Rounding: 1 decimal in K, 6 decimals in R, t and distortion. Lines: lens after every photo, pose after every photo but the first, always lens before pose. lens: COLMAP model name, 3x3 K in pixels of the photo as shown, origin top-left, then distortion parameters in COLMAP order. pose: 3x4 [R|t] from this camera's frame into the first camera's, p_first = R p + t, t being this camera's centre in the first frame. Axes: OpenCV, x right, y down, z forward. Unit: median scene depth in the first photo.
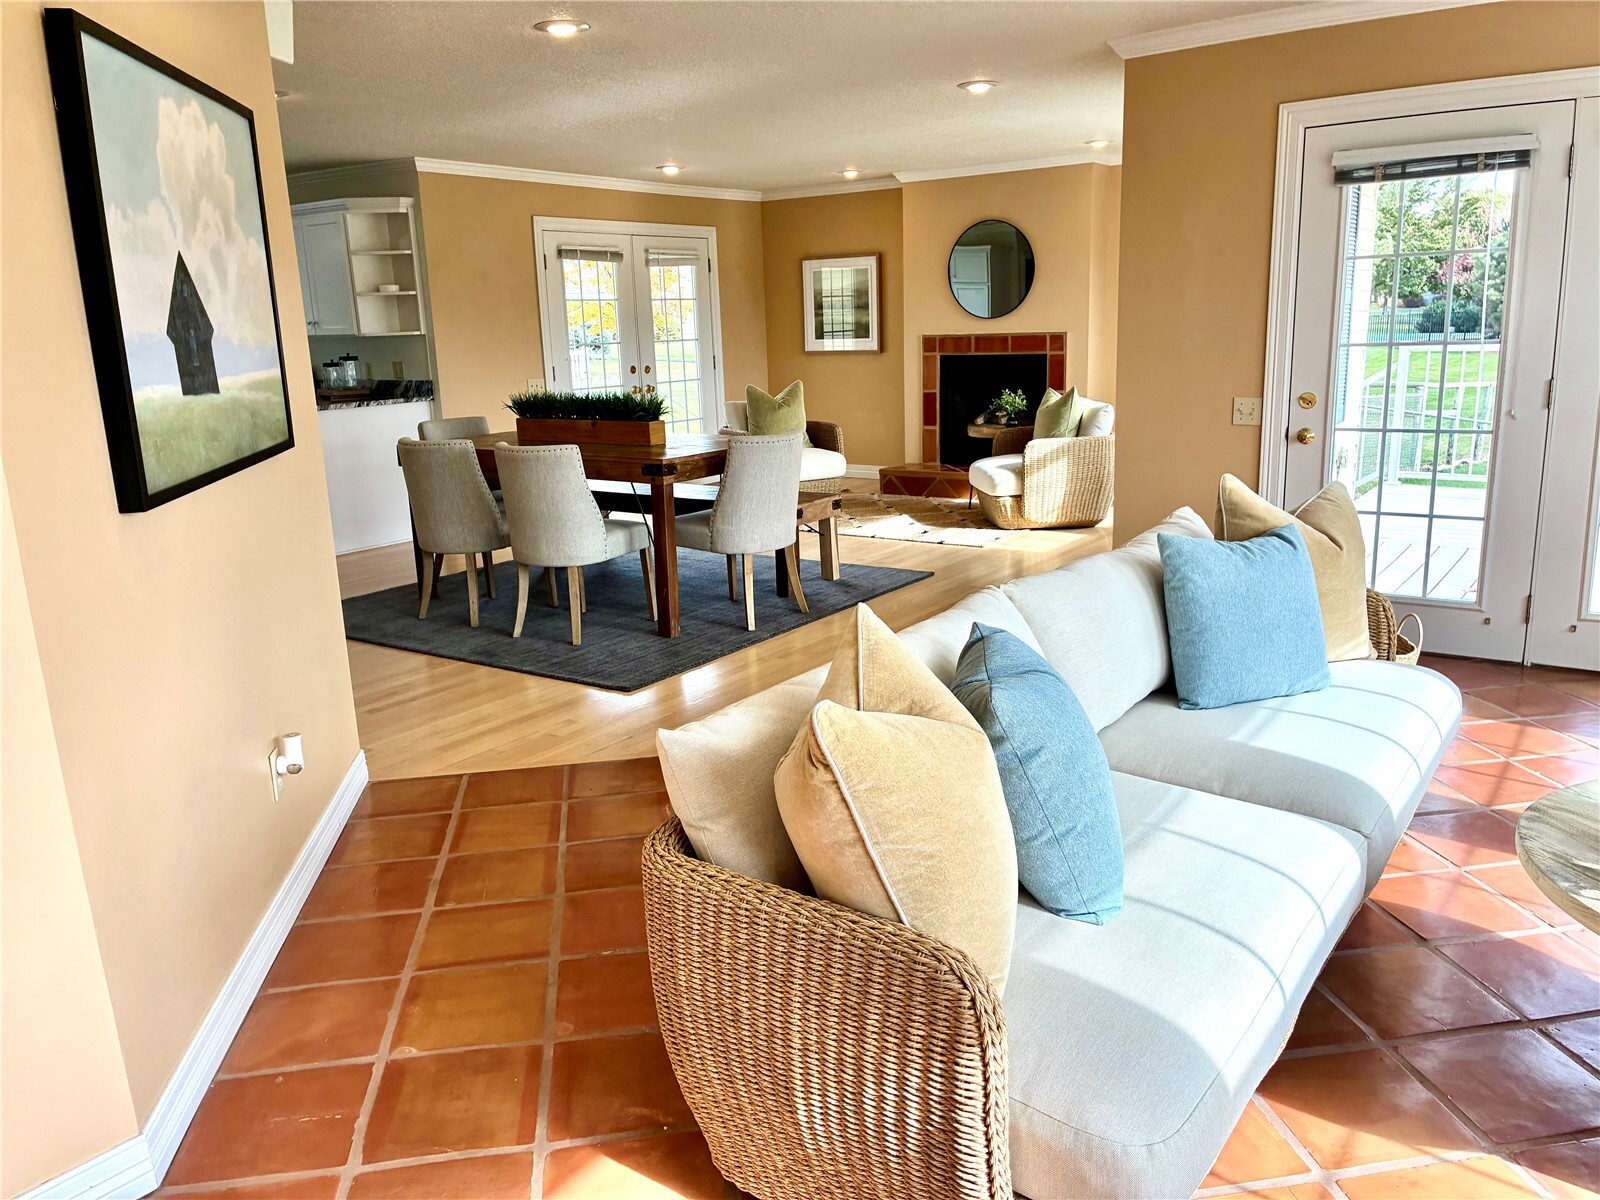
lens RADIAL K [[1219.6, 0, 800.0], [0, 1219.6, 600.0], [0, 0, 1]] dist [-0.003021, 0.002426]
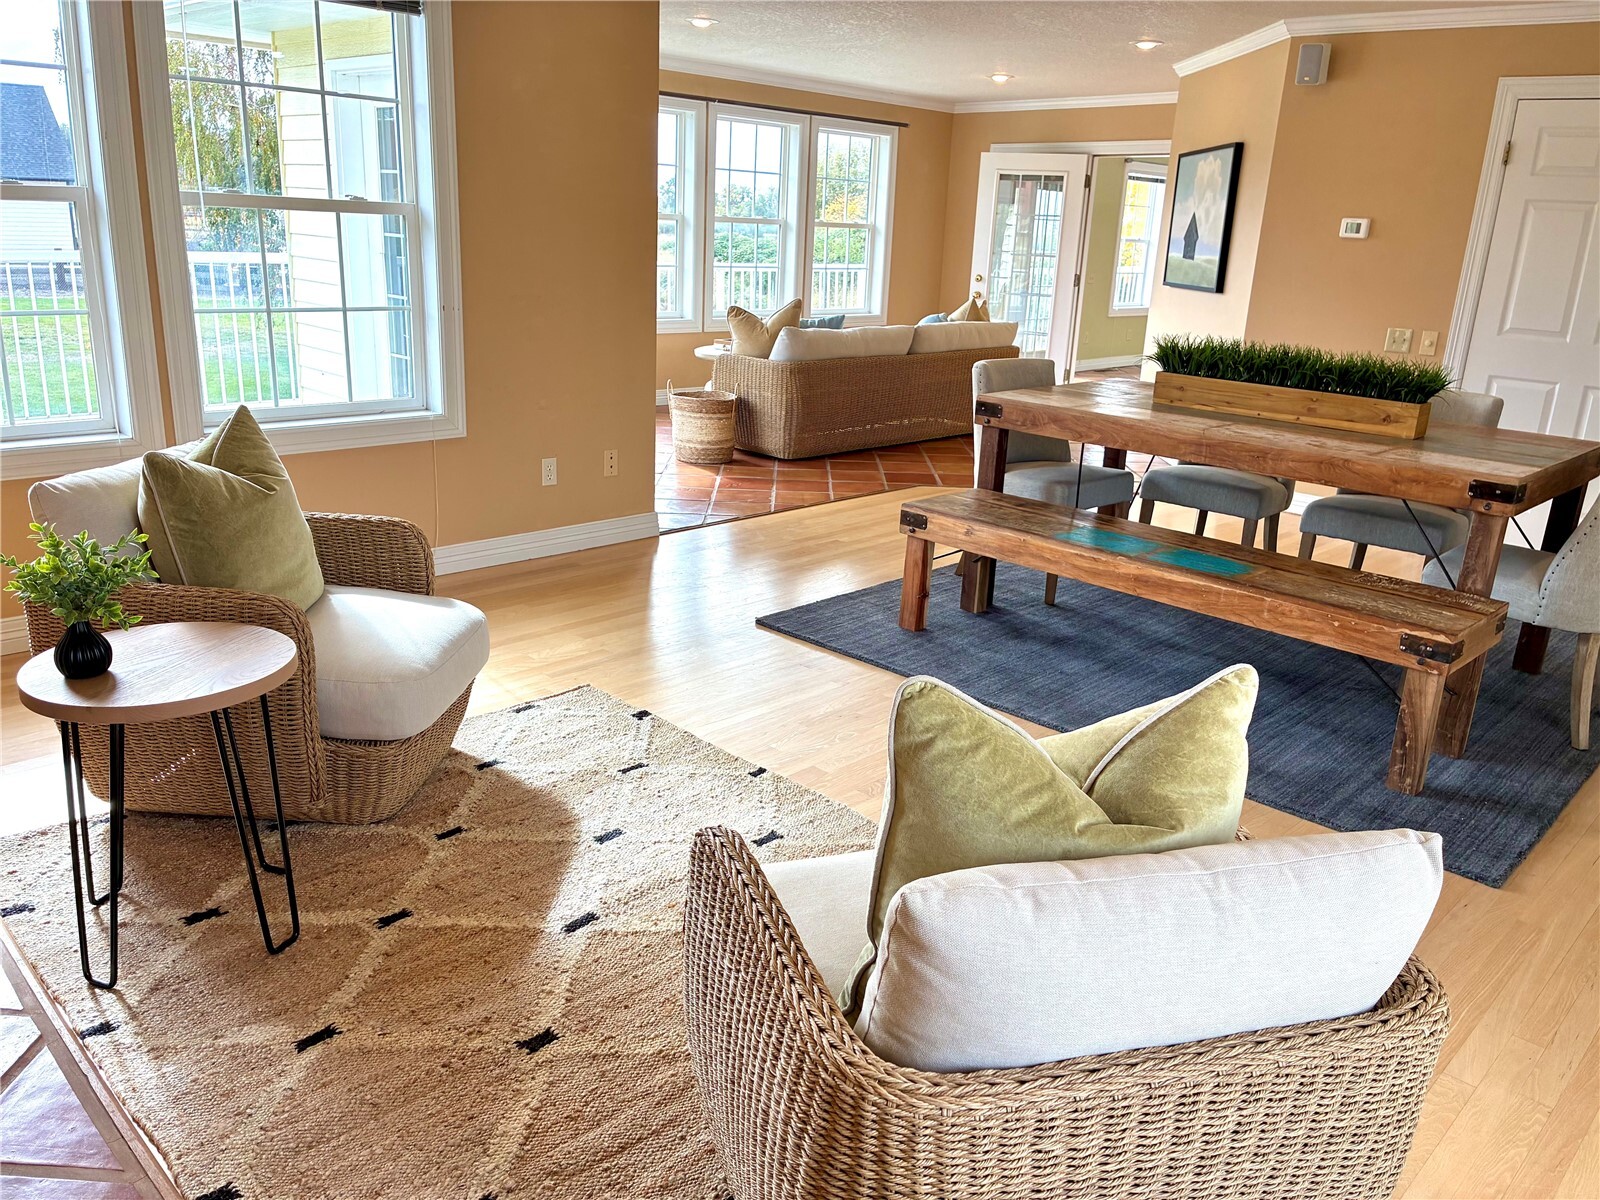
lens RADIAL K [[1219.6, 0, 800.0], [0, 1219.6, 600.0], [0, 0, 1]] dist [-0.003021, 0.002426]
pose [[-0.987330, -0.053113, 0.149527, -0.012387], [0.027975, 0.869295, 0.493501, -0.307493], [-0.156195, 0.491431, -0.856796, 1.341187]]
